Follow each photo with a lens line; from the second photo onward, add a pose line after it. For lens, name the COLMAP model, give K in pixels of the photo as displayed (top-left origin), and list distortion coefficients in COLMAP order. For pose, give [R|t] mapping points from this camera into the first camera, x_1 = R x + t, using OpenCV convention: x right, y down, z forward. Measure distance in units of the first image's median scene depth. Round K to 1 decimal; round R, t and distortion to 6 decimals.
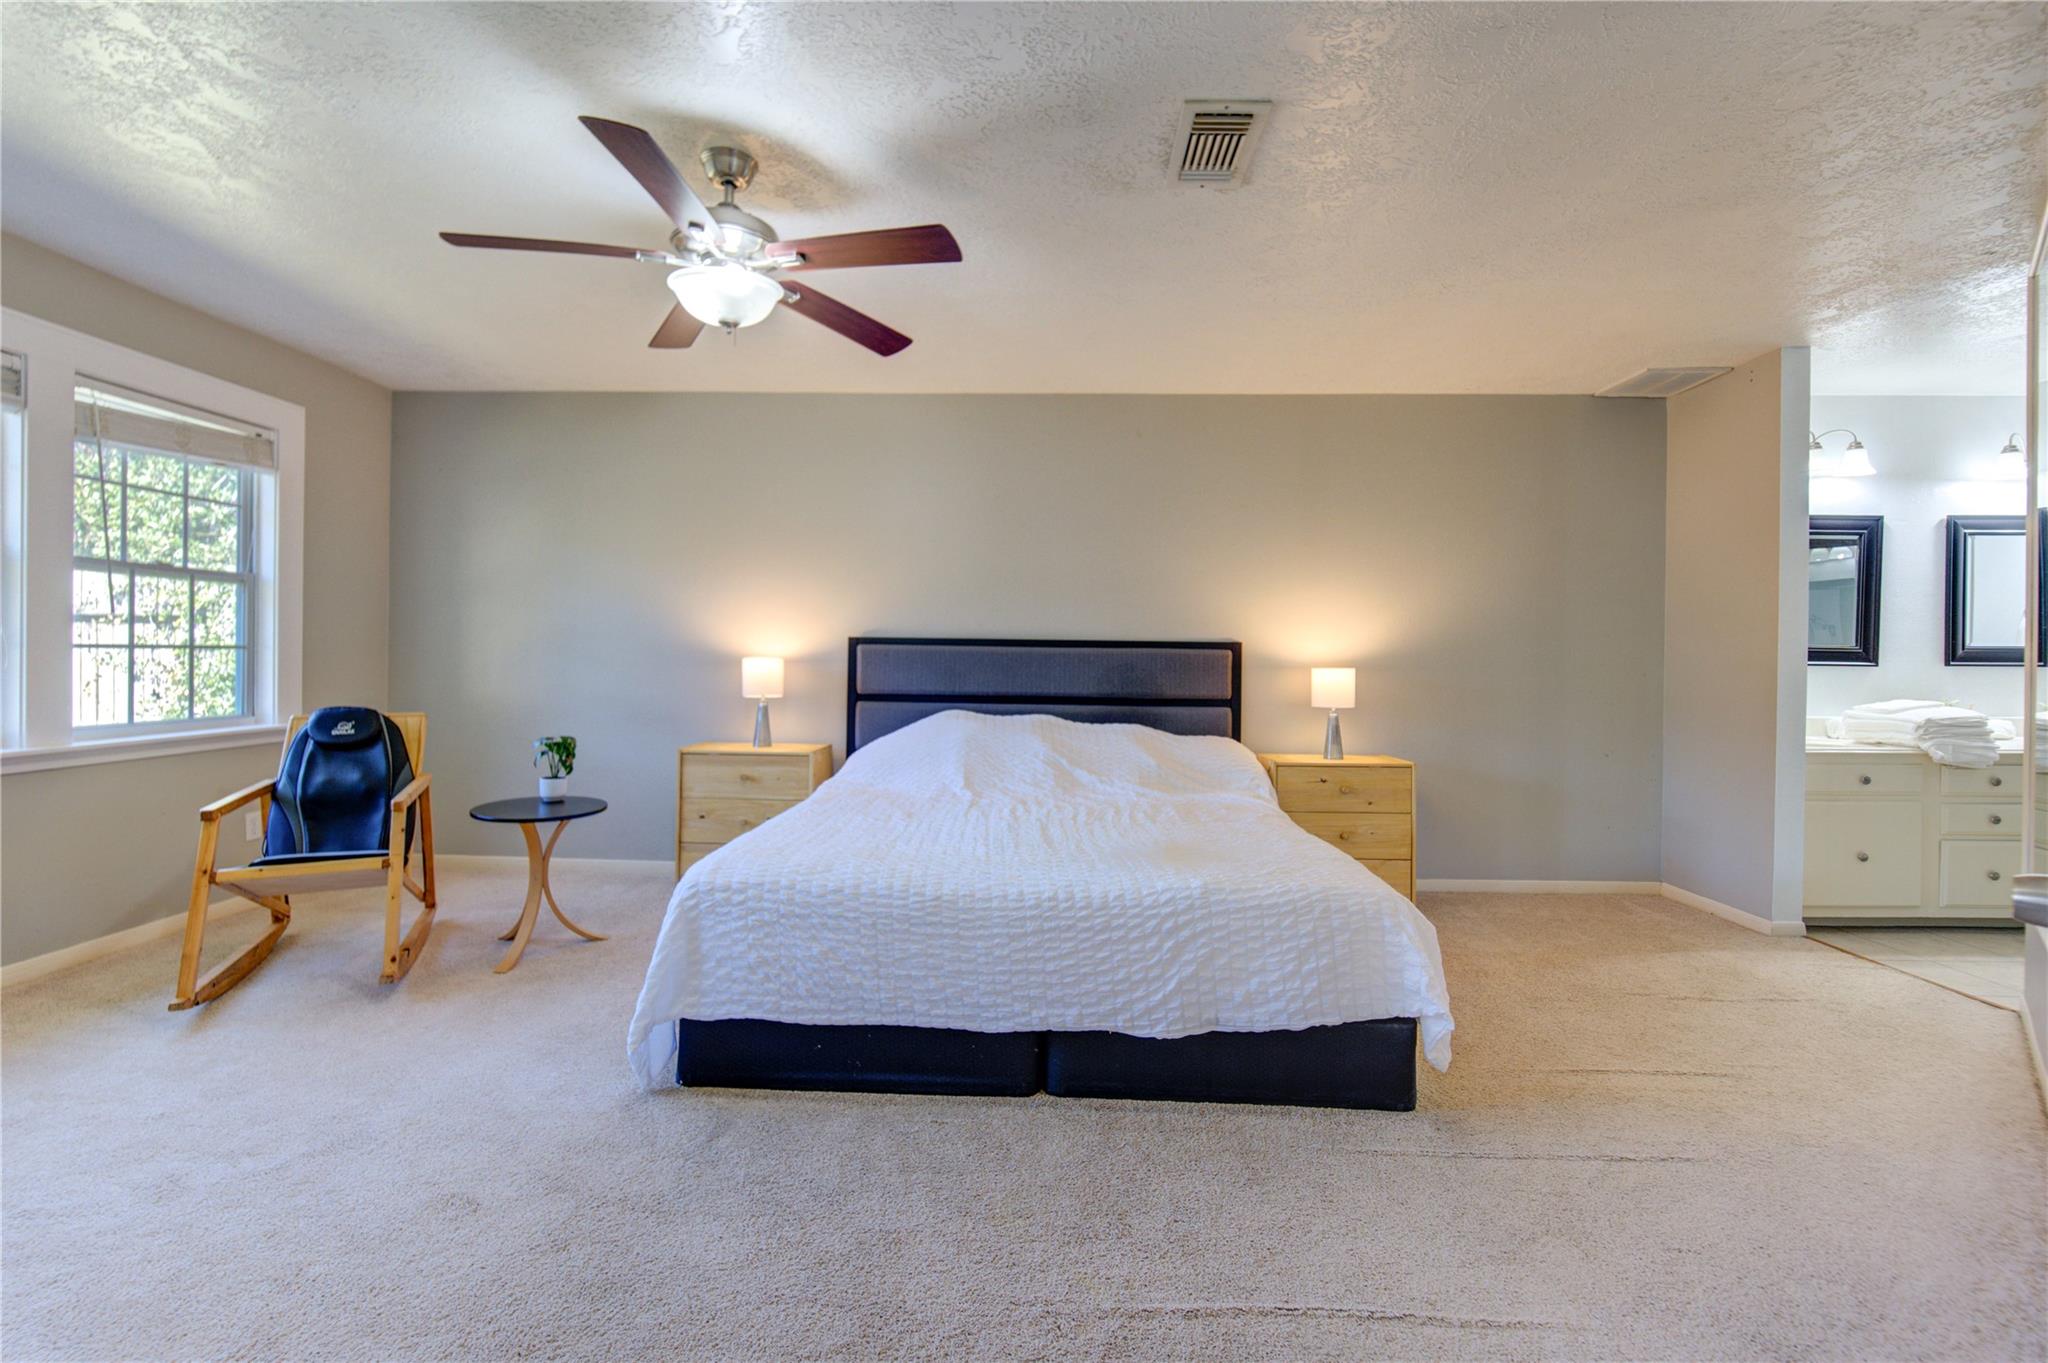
lens RADIAL K [[839.5, 0, 1012.4], [0, 839.5, 660.4], [0, 0, 1]] dist [-0.012032, -0.000010]
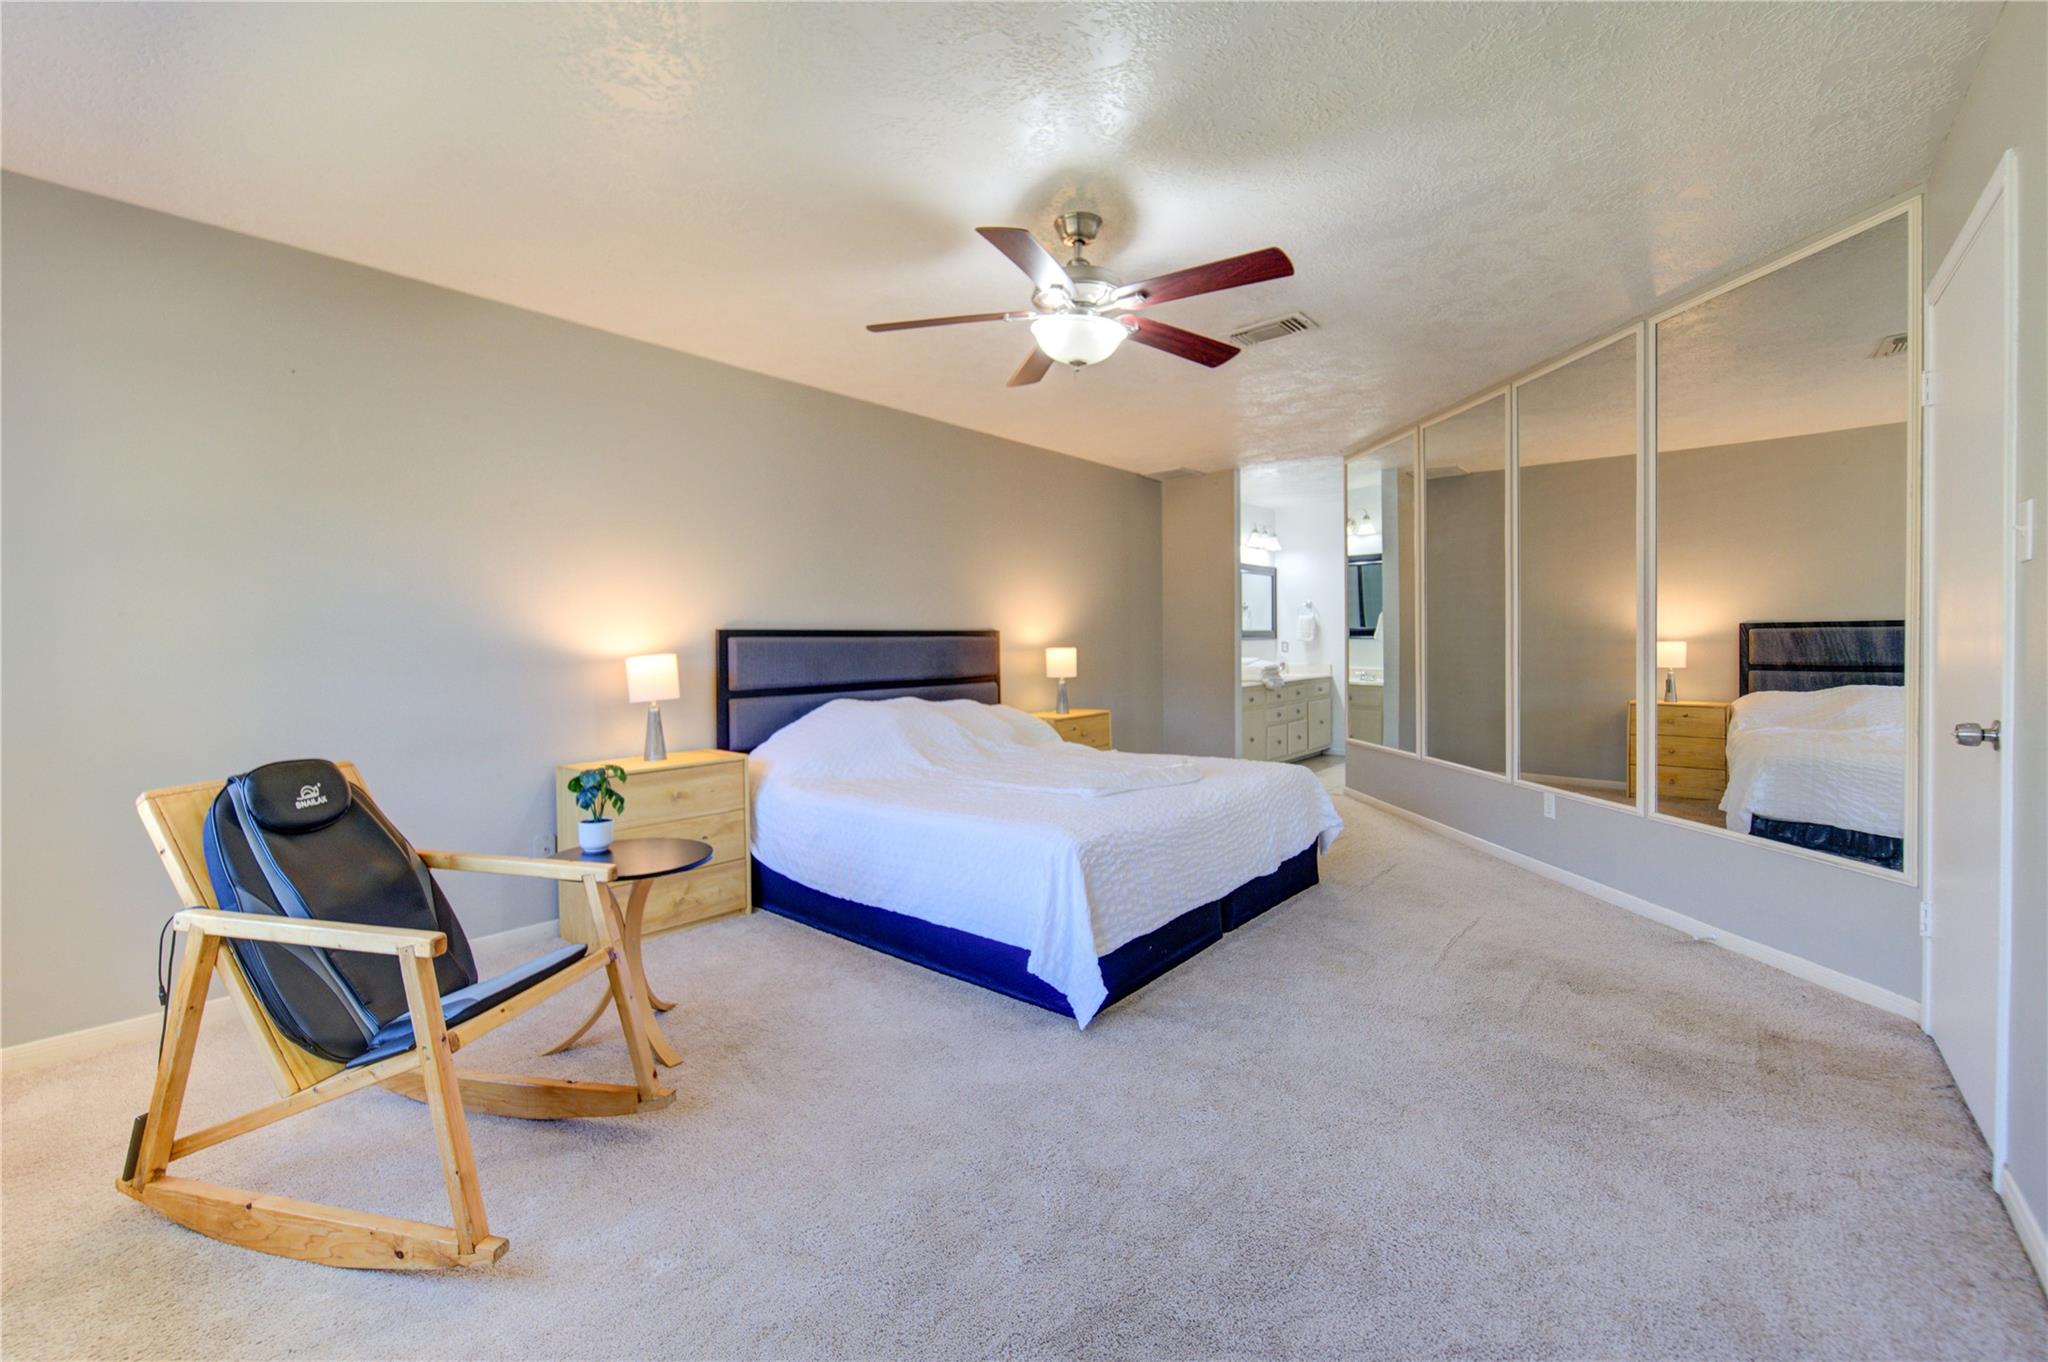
lens RADIAL K [[837.3, 0, 1024.2], [0, 837.3, 660.1], [0, 0, 1]] dist [0.013217, 0.000004]
pose [[0.615658, -0.036347, 0.787175, -0.736206], [0.021481, 0.999339, 0.029342, -0.014495], [-0.787721, -0.001155, 0.616032, 0.191030]]
